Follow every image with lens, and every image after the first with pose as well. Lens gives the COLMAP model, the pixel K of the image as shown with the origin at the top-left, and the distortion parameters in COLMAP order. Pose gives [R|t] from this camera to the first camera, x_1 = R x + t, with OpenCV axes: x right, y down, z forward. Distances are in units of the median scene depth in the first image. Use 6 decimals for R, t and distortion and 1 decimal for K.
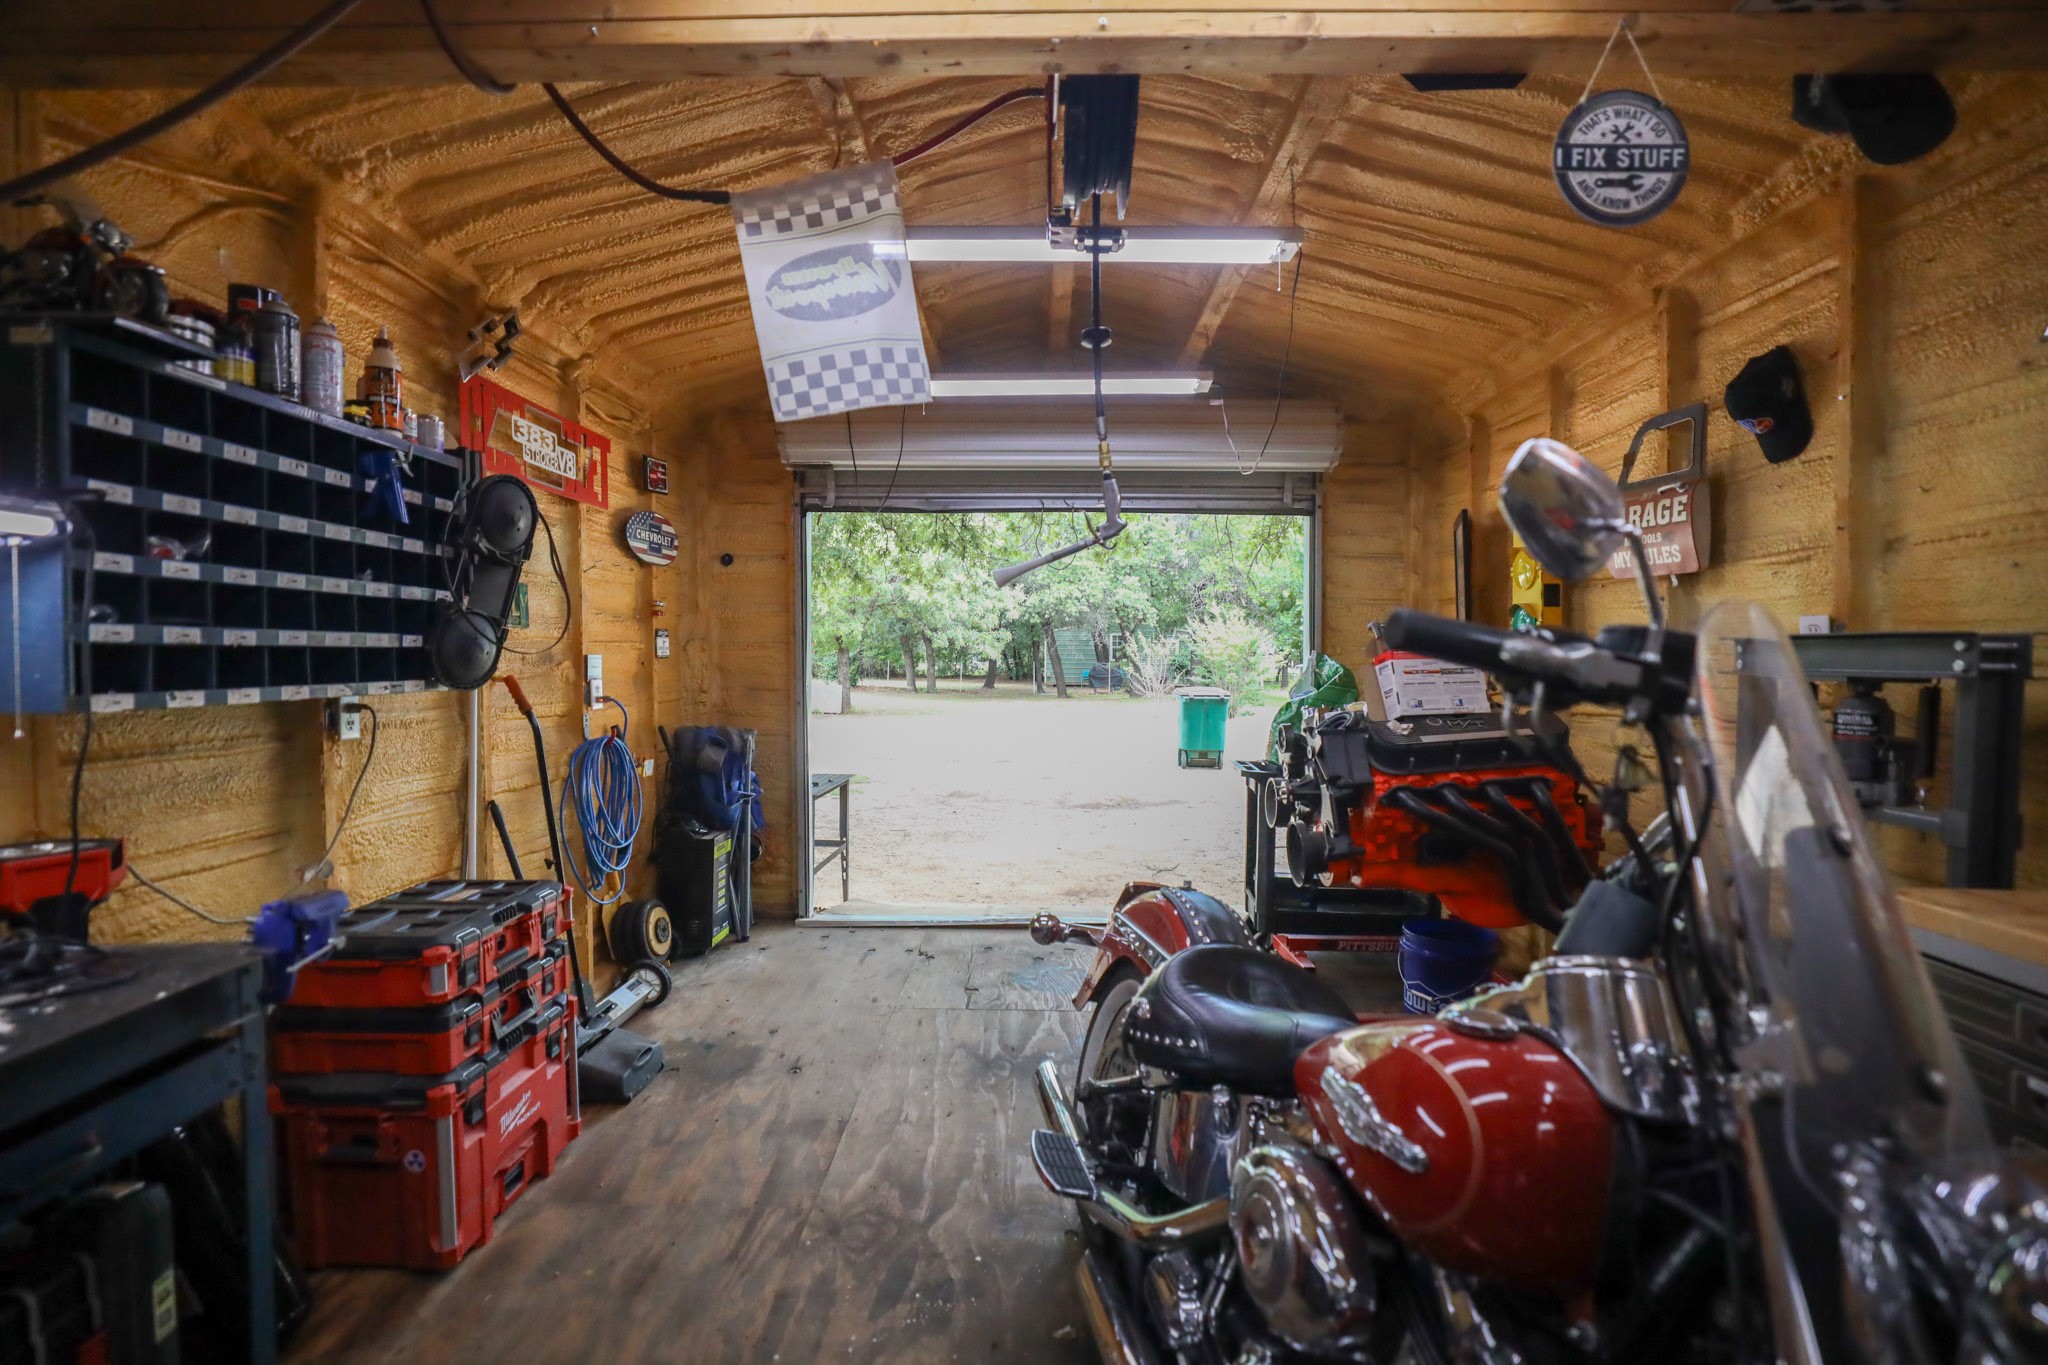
lens RADIAL K [[901.0, 0, 1012.8], [0, 901.0, 674.5], [0, 0, 1]] dist [-0.047655, 0.017796]
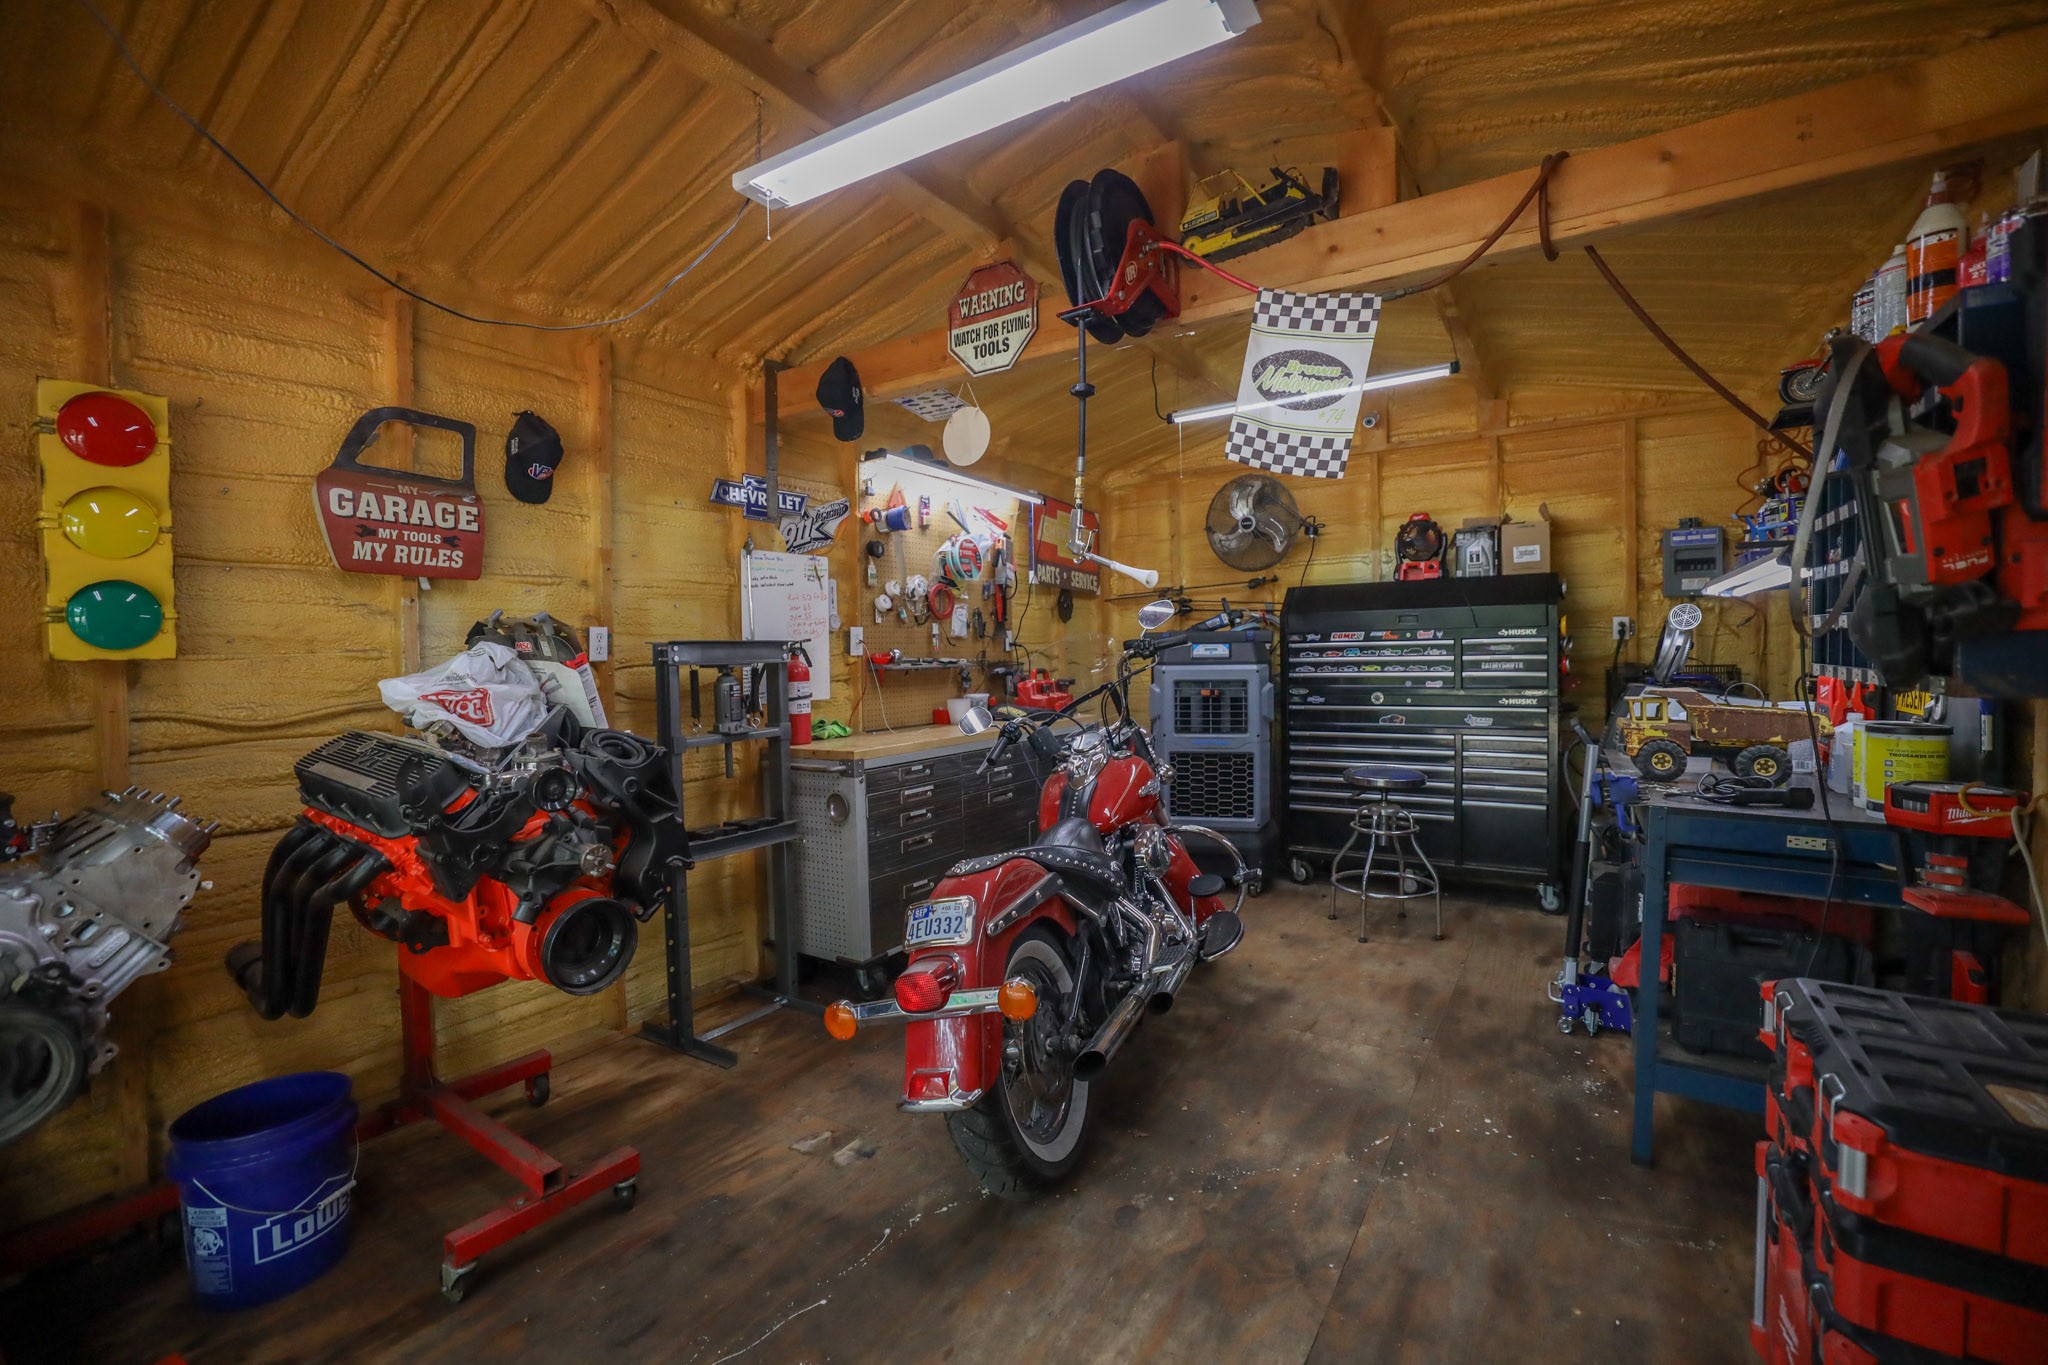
lens RADIAL K [[901.0, 0, 1012.8], [0, 901.0, 674.5], [0, 0, 1]] dist [-0.047655, 0.017796]
pose [[-0.848939, 0.005258, 0.528464, -0.349139], [0.033901, 0.998433, 0.044526, -0.025644], [-0.527402, 0.055716, -0.847787, 1.535259]]
